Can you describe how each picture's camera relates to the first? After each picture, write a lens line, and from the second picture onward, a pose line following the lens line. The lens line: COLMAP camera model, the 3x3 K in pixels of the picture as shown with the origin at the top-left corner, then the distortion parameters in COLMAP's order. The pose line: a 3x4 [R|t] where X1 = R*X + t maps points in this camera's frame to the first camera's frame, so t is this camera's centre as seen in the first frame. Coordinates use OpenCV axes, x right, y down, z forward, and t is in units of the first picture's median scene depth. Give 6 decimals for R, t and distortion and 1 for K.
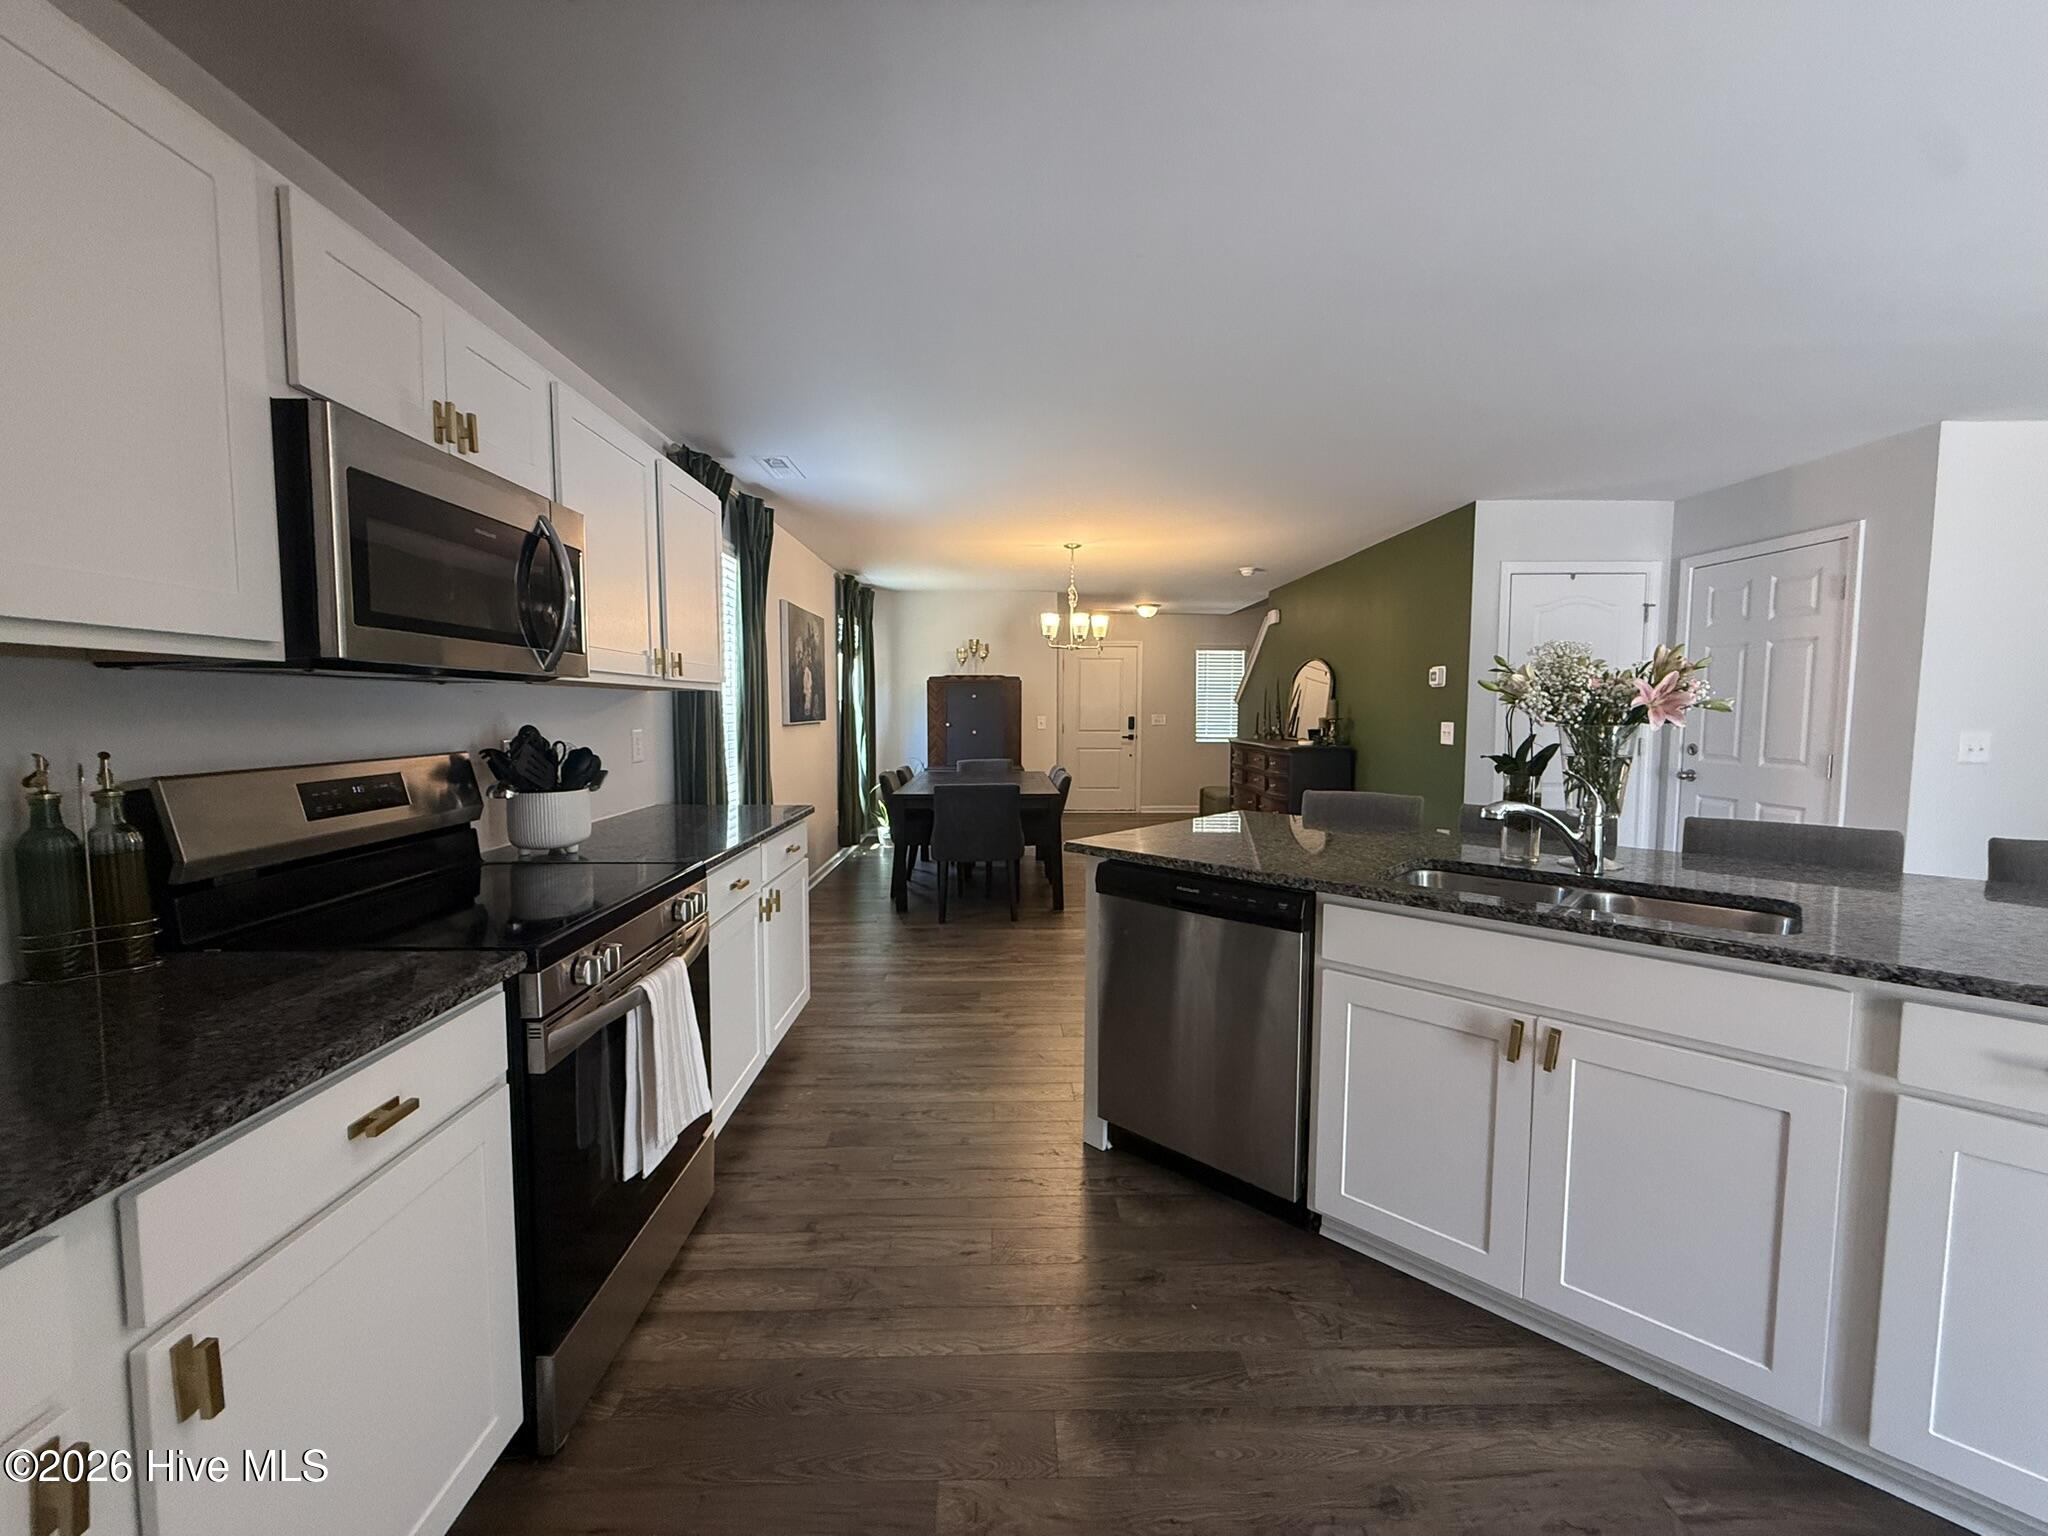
lens RADIAL K [[816.0, 0, 1022.3], [0, 816.0, 768.3], [0, 0, 1]] dist [0.001809, -0.000730]
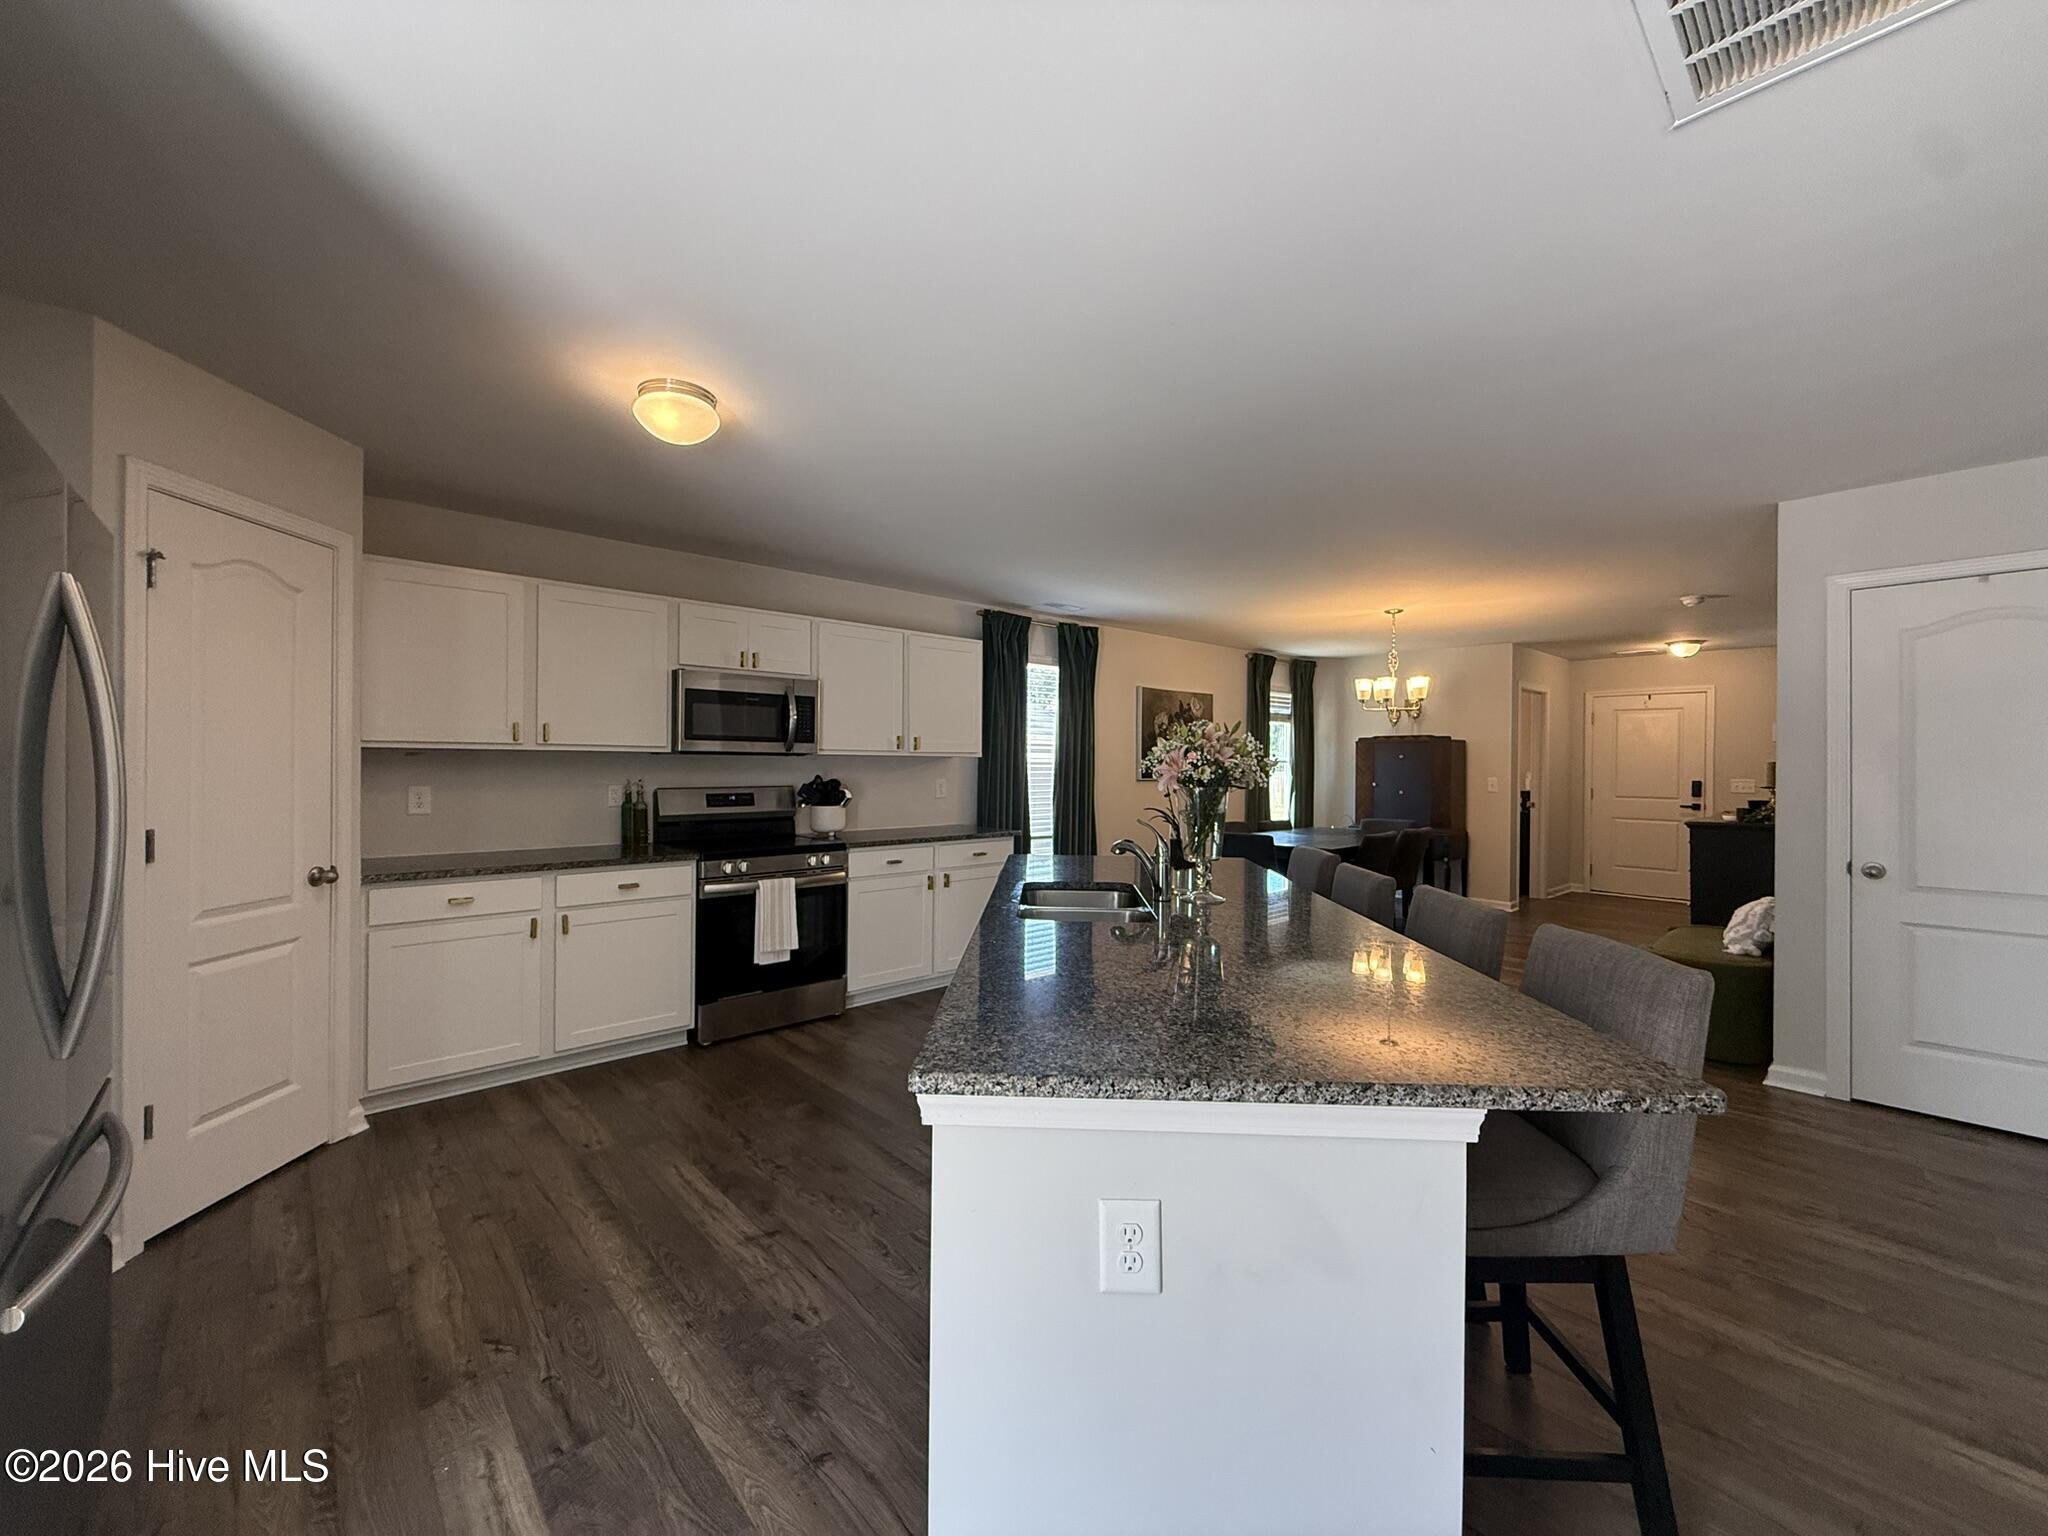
lens RADIAL K [[816.0, 0, 1014.4], [0, 816.0, 766.3], [0, 0, 1]] dist [0.001809, -0.000730]
pose [[0.658499, 0.007086, -0.752548, 1.494239], [-0.061415, 0.997126, -0.044351, -0.011809], [0.750072, 0.075422, 0.657042, -0.038892]]
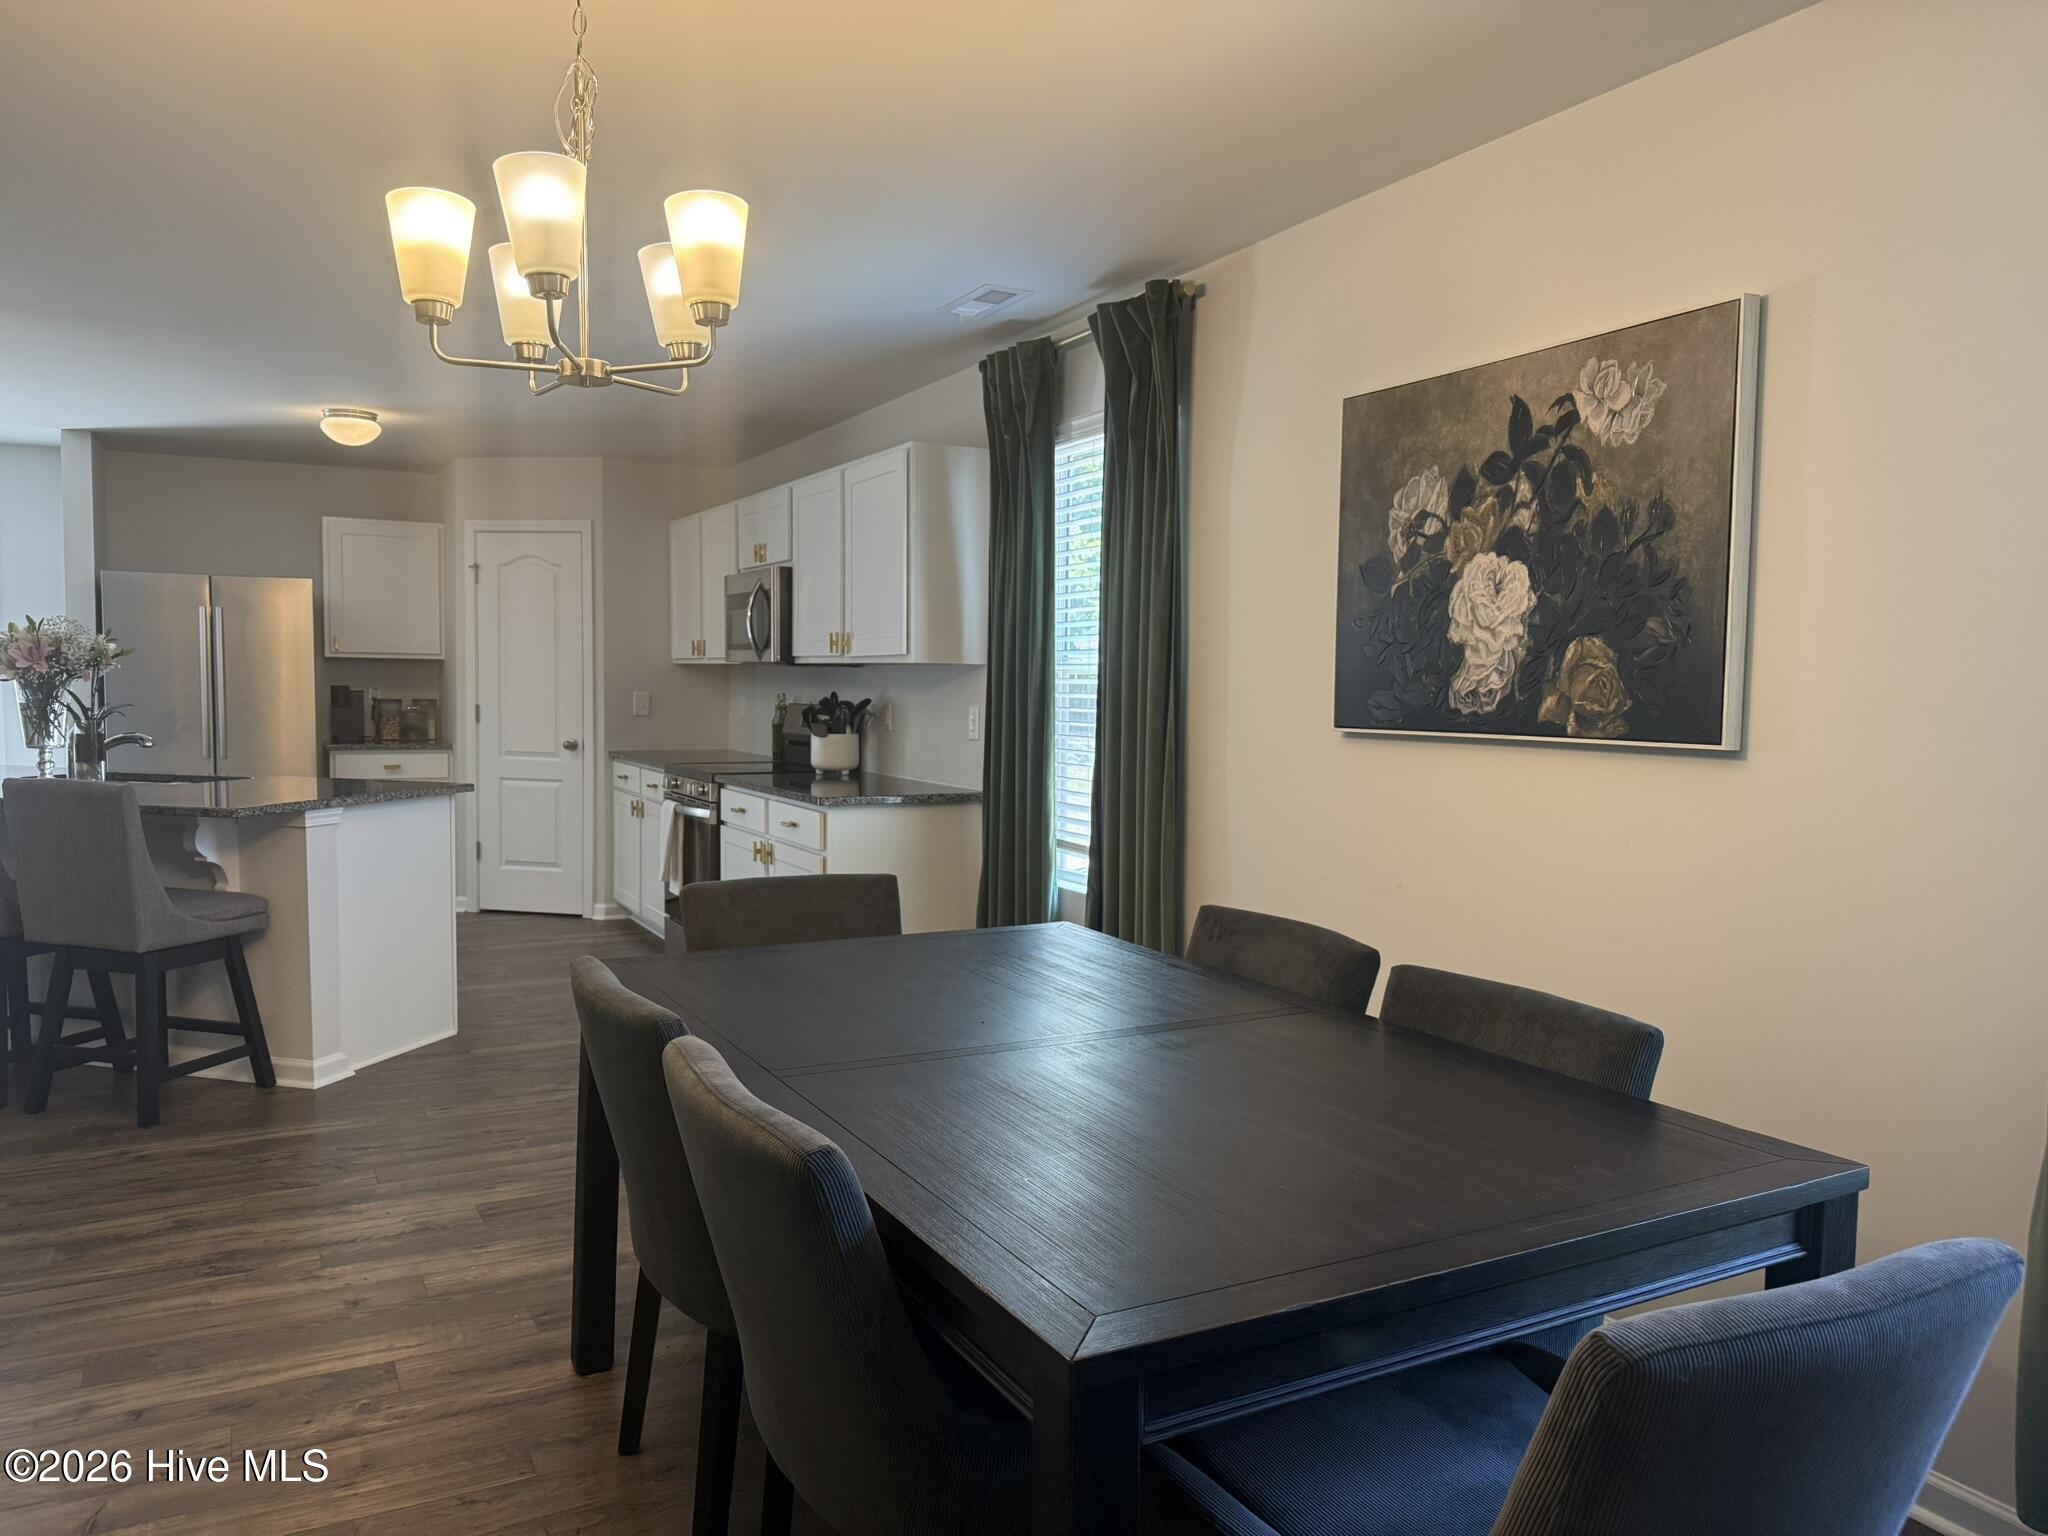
lens RADIAL K [[1444.7, 0, 1040.3], [0, 1444.7, 786.6], [0, 0, 1]] dist [0.040852, -0.051007]
pose [[-0.886598, 0.020330, -0.462095, 0.369259], [-0.048383, 0.989477, 0.136363, -0.295378], [0.460004, 0.143256, -0.876284, 4.008319]]
